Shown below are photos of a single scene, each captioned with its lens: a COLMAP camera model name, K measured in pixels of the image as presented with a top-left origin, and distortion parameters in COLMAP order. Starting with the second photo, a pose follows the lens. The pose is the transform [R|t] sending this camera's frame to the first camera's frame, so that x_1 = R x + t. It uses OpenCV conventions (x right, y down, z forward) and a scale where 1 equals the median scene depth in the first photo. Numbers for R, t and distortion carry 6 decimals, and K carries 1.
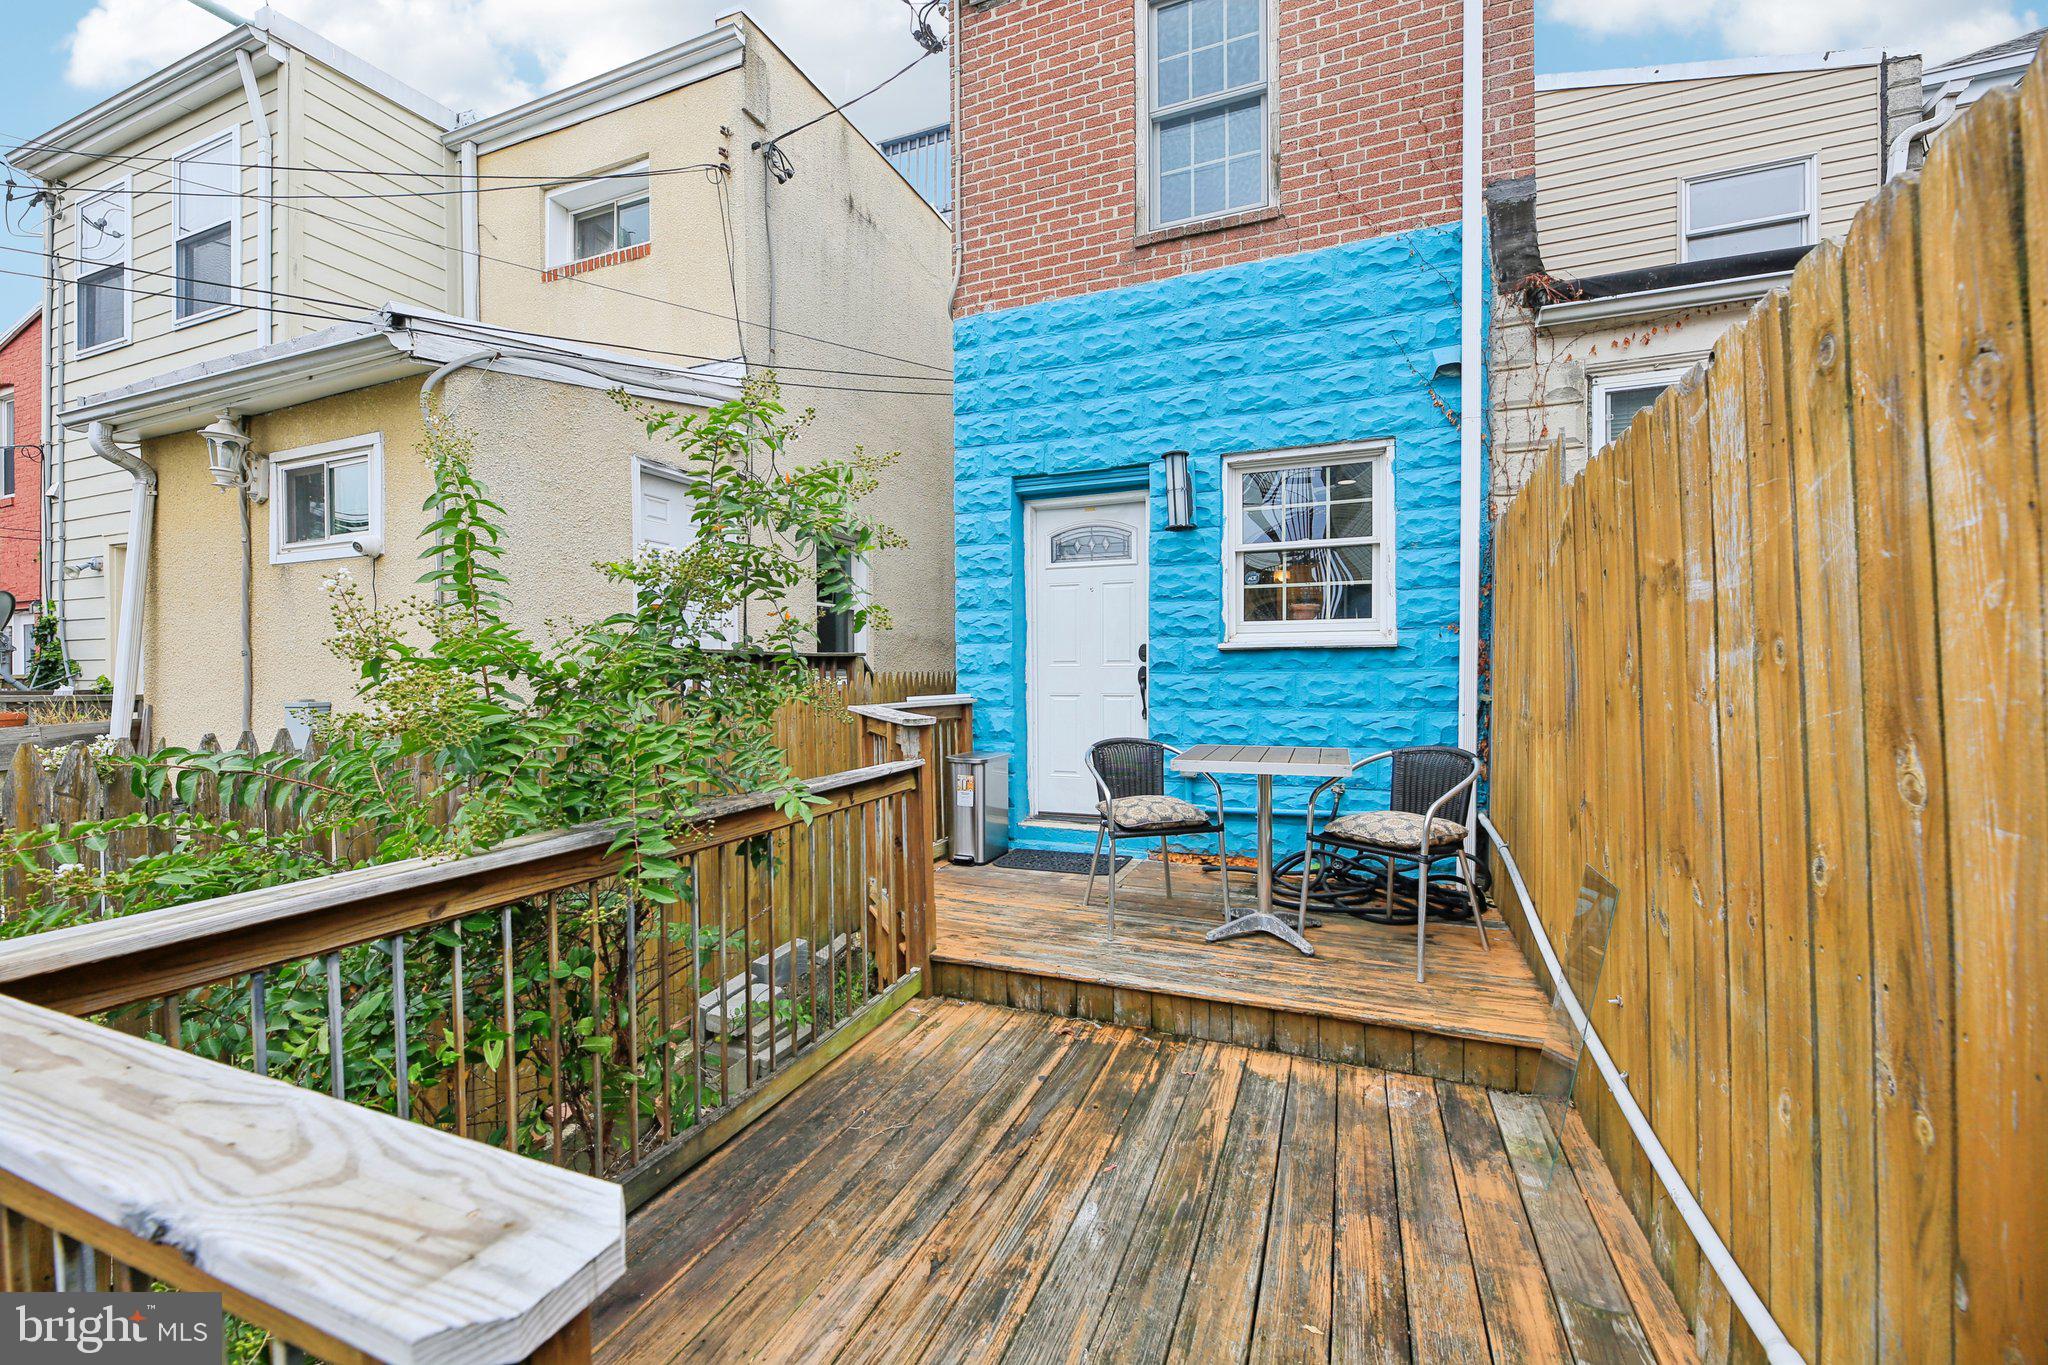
lens RADIAL K [[818.0, 0, 1018.3], [0, 818.0, 678.0], [0, 0, 1]] dist [0.002902, -0.005464]
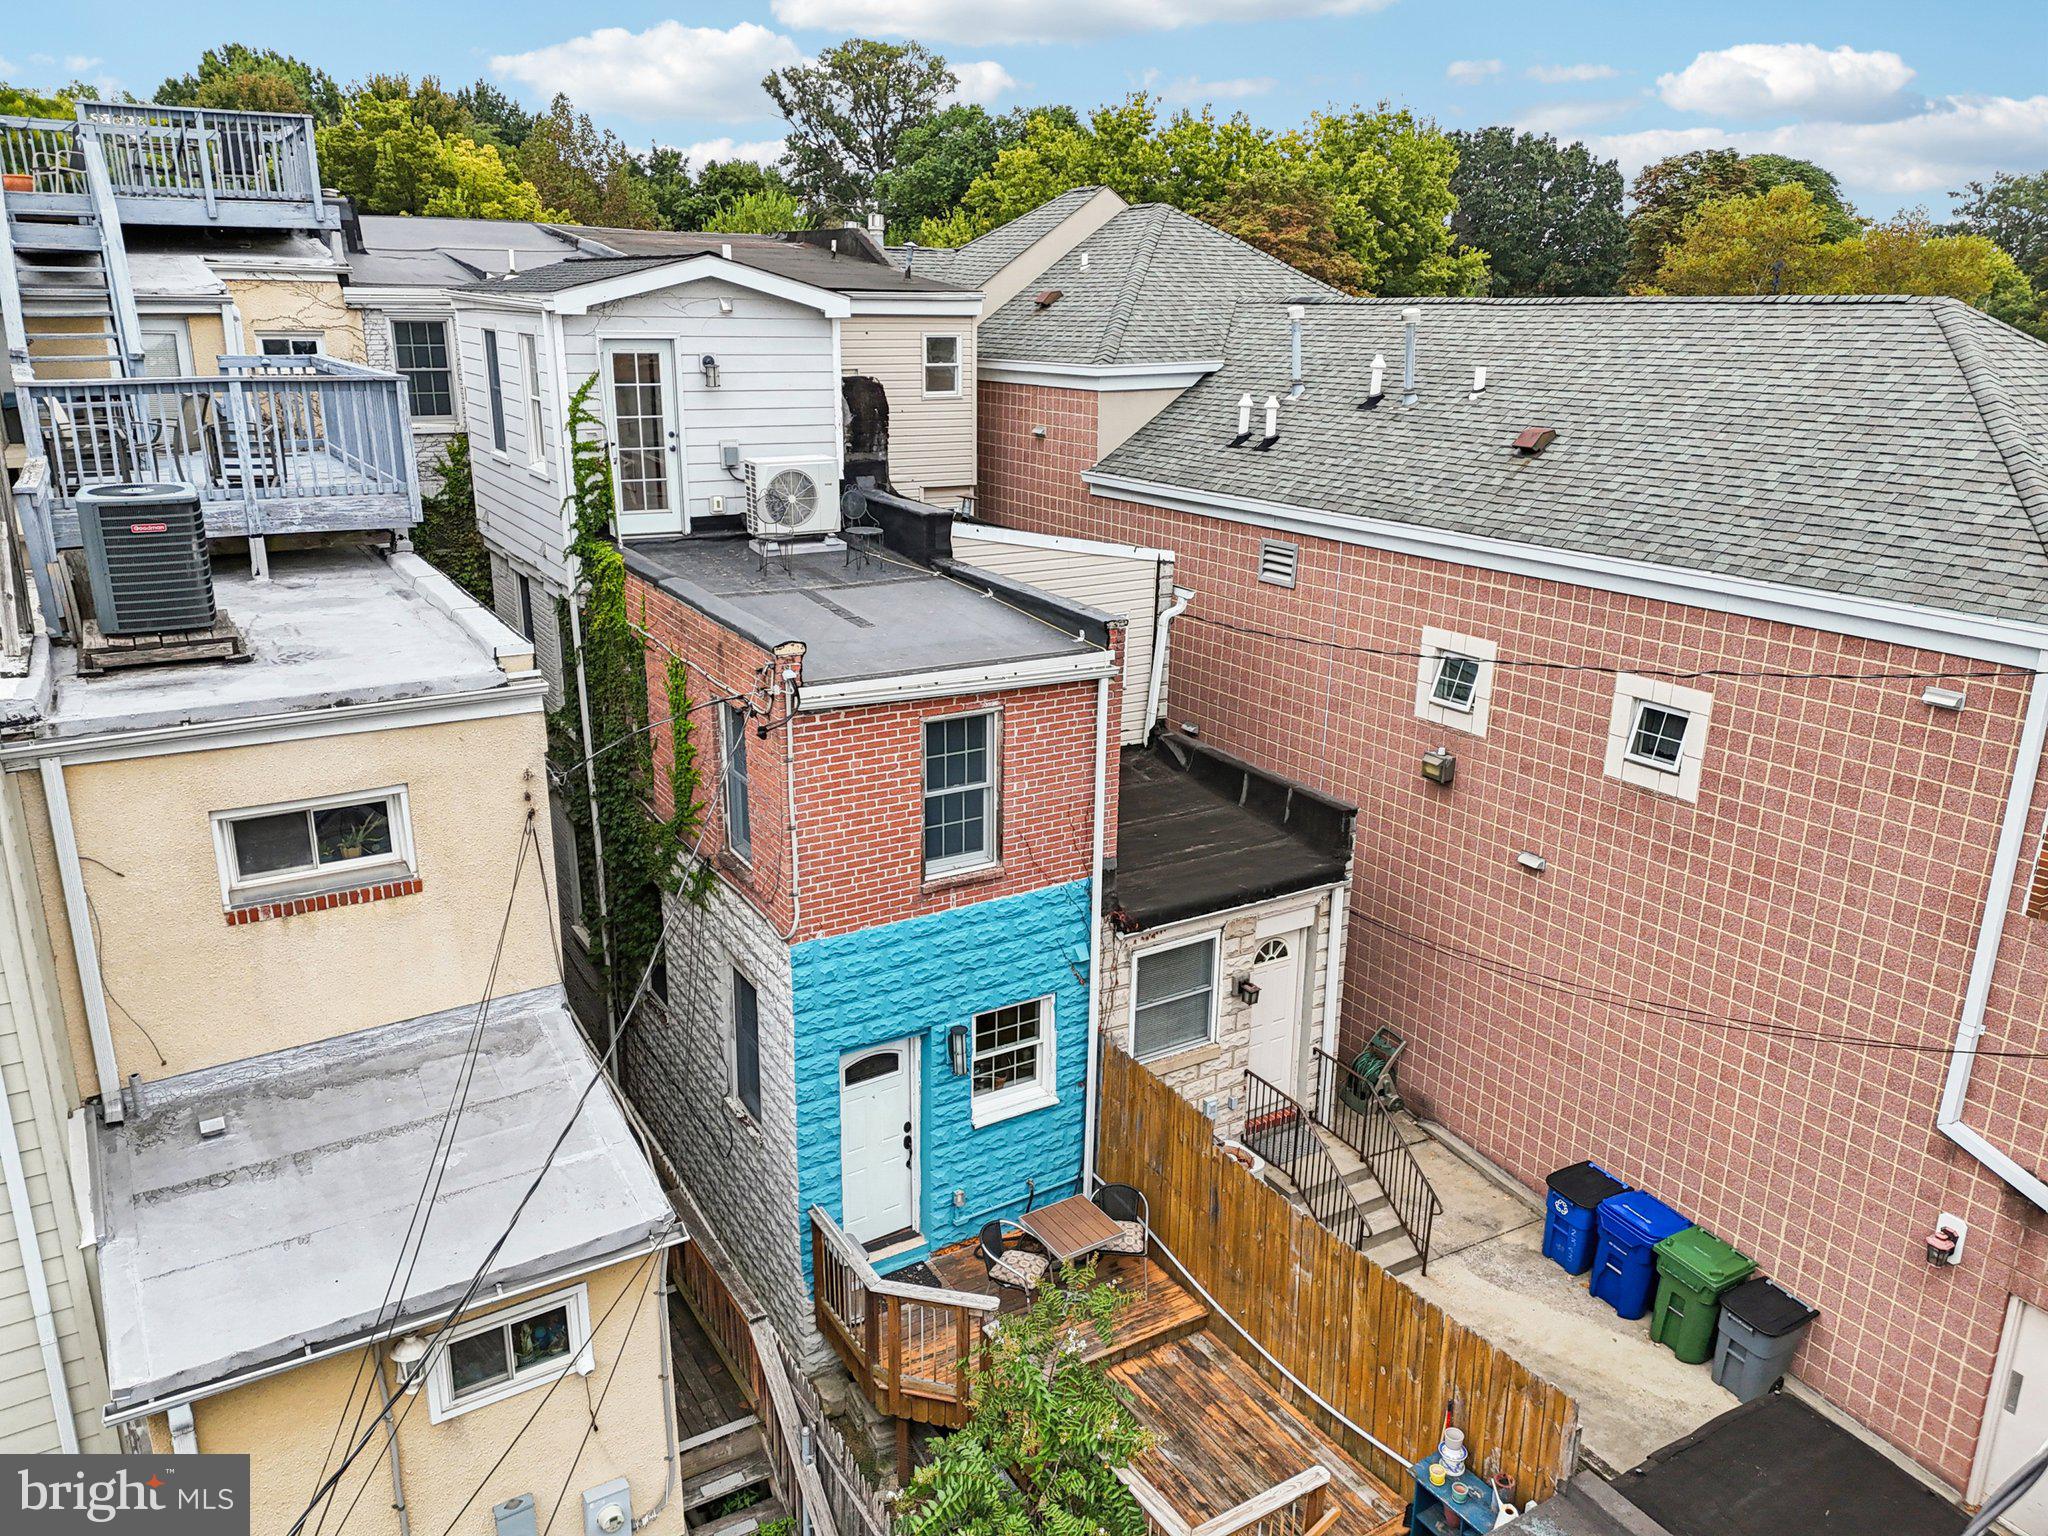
lens RADIAL K [[1494.2, 0, 1024.0], [0, 1494.2, 768.0], [0, 0, 1]] dist [0.133031, -0.204530]
pose [[0.586959, -0.230281, 0.776176, -1.729163], [-0.007985, 0.957003, 0.289968, -1.482281], [-0.809577, -0.176397, 0.559883, -0.581717]]
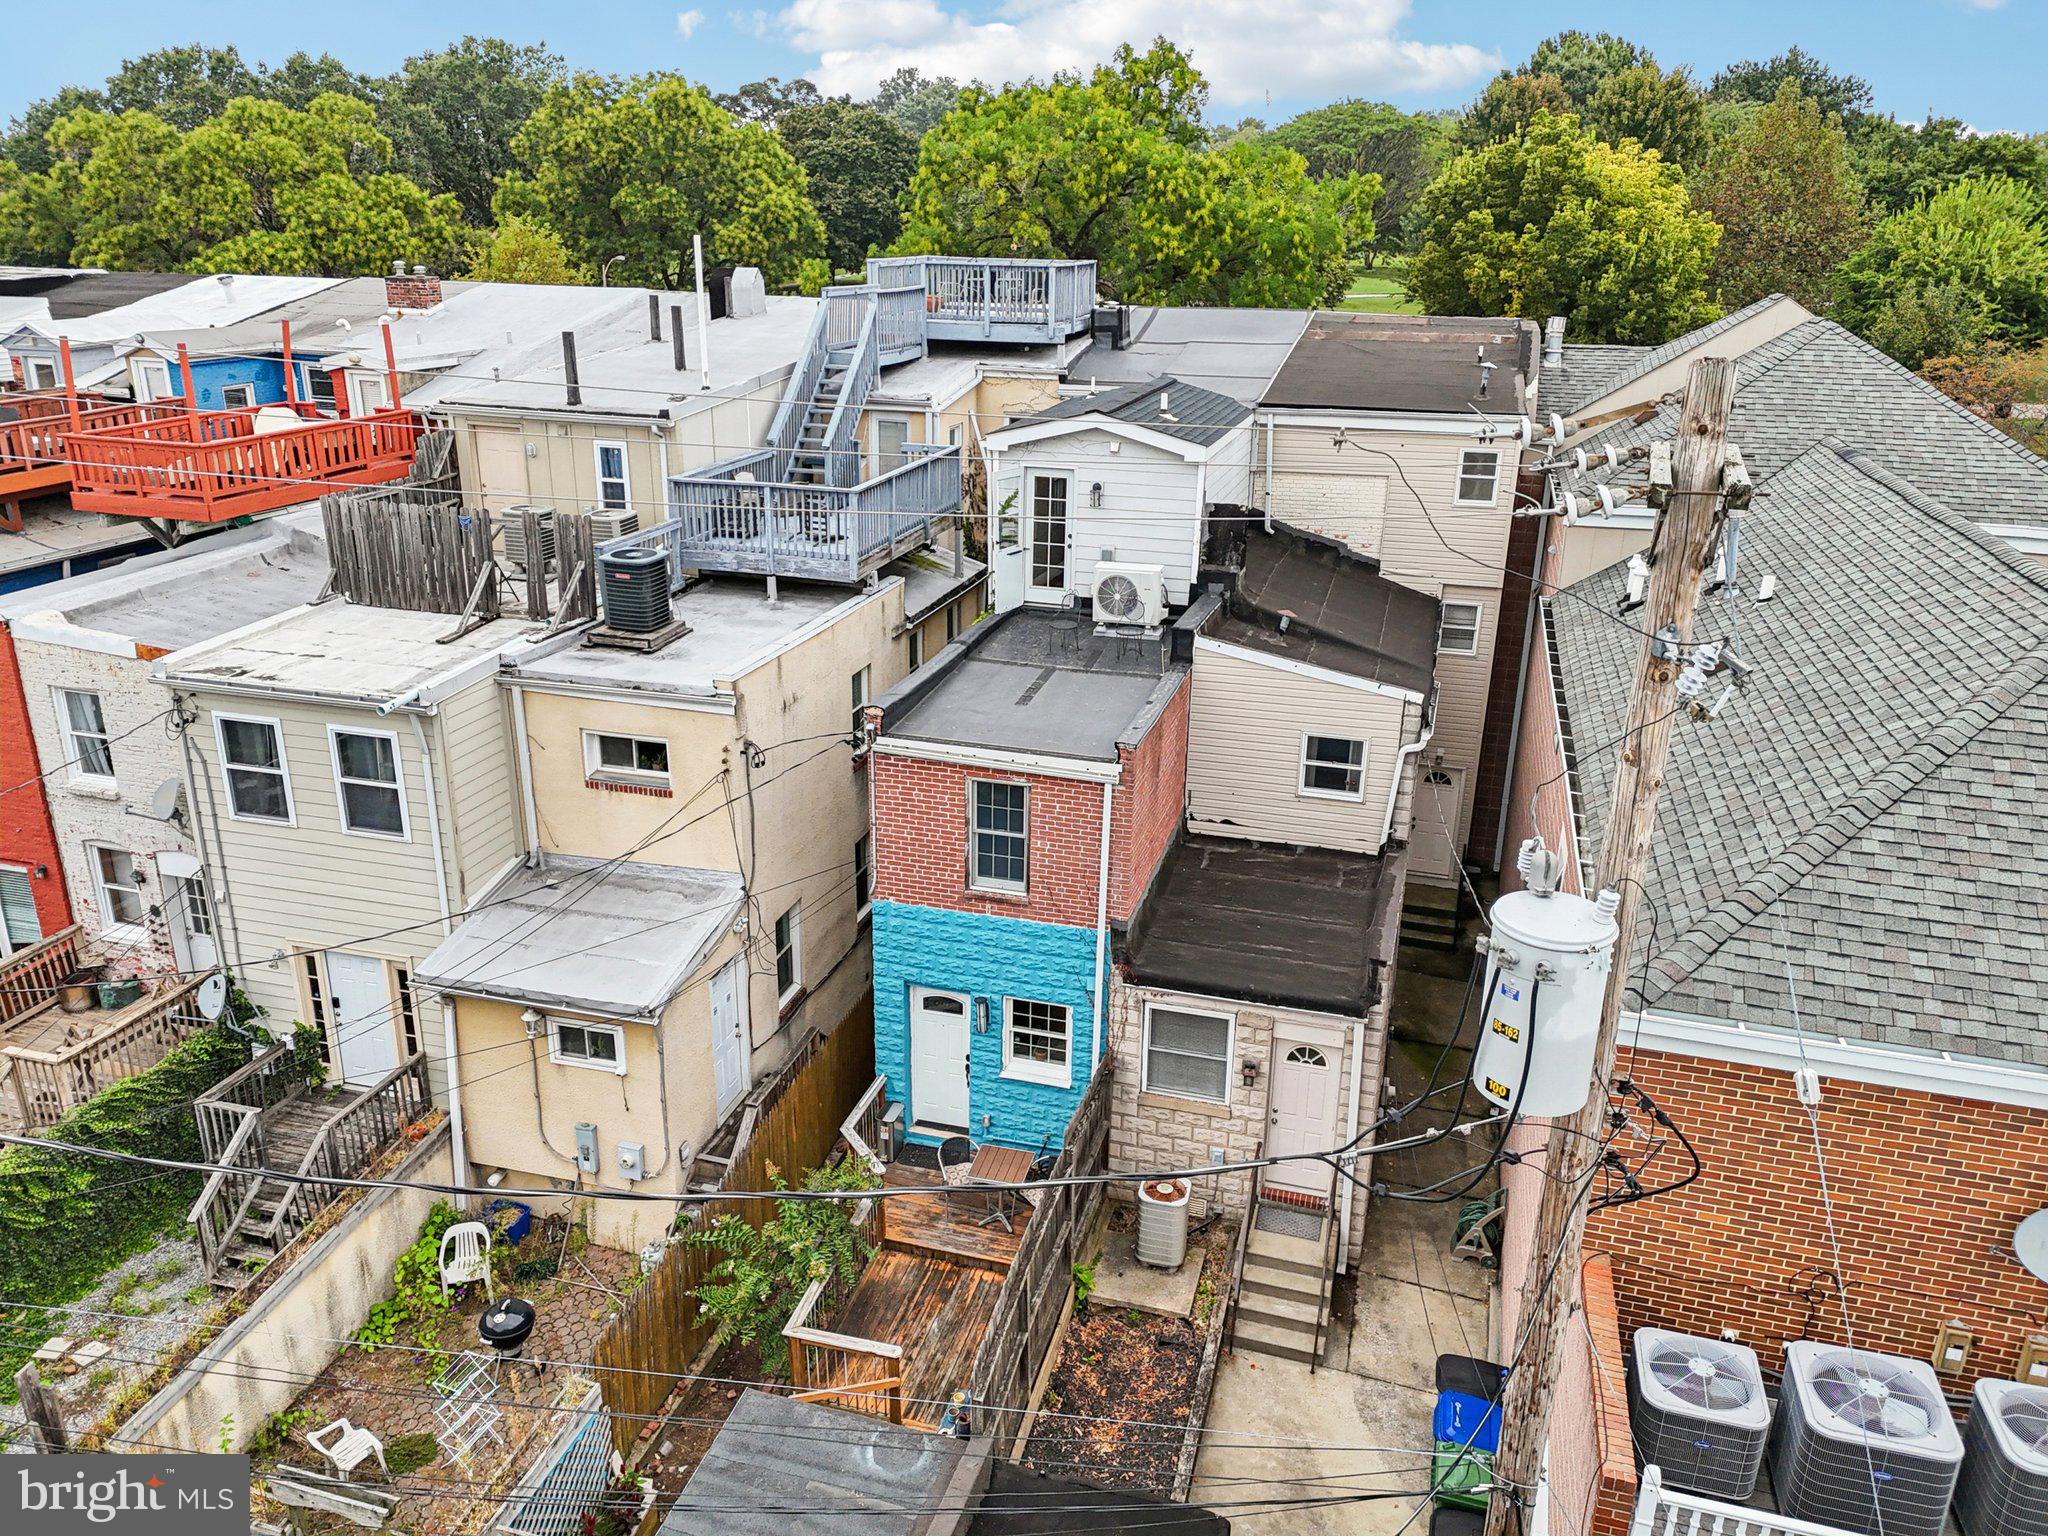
lens RADIAL K [[1494.2, 0, 1024.0], [0, 1494.2, 768.0], [0, 0, 1]] dist [0.133031, -0.204530]
pose [[0.993274, -0.021611, 0.113756, -0.127502], [-0.017709, 0.942519, 0.333682, -2.053102], [-0.114428, -0.333452, 0.935797, -2.390990]]
